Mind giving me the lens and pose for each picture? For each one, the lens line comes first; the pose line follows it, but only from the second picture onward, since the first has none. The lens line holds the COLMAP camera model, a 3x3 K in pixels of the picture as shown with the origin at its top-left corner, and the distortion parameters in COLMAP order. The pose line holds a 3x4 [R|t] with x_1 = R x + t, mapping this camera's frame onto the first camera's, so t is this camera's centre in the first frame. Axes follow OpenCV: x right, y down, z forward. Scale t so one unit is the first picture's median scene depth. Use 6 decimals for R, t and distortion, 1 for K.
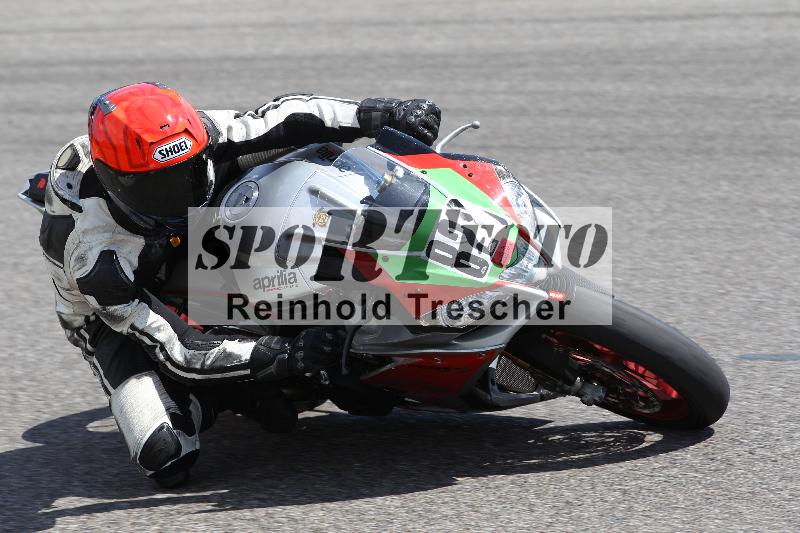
lens RADIAL K [[4793.5, 0, 400.0], [0, 4793.5, 266.5], [0, 0, 1]] dist [1.386031, 11.662130]
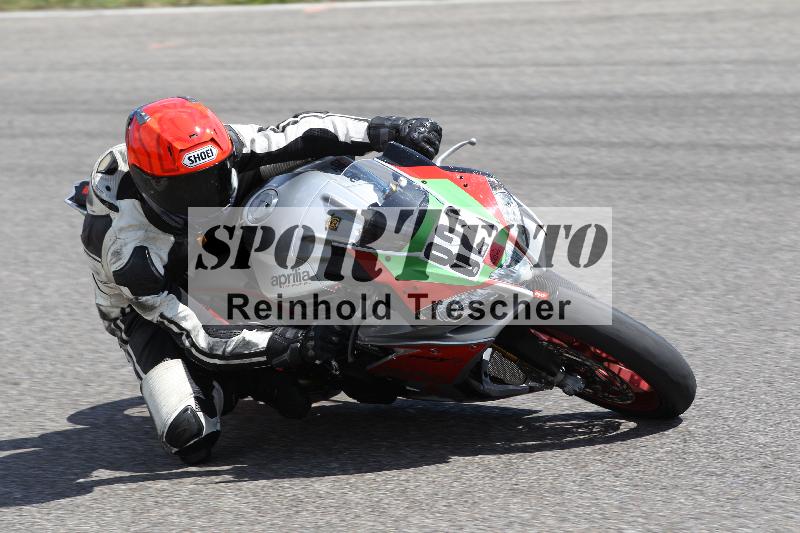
lens RADIAL K [[4793.5, 0, 400.0], [0, 4793.5, 266.5], [0, 0, 1]] dist [1.386031, 11.662130]
pose [[0.999686, 0.020403, -0.014568, 0.015771], [-0.020608, 0.999689, -0.014060, 0.015641], [0.014277, 0.014356, 0.999795, -0.116150]]
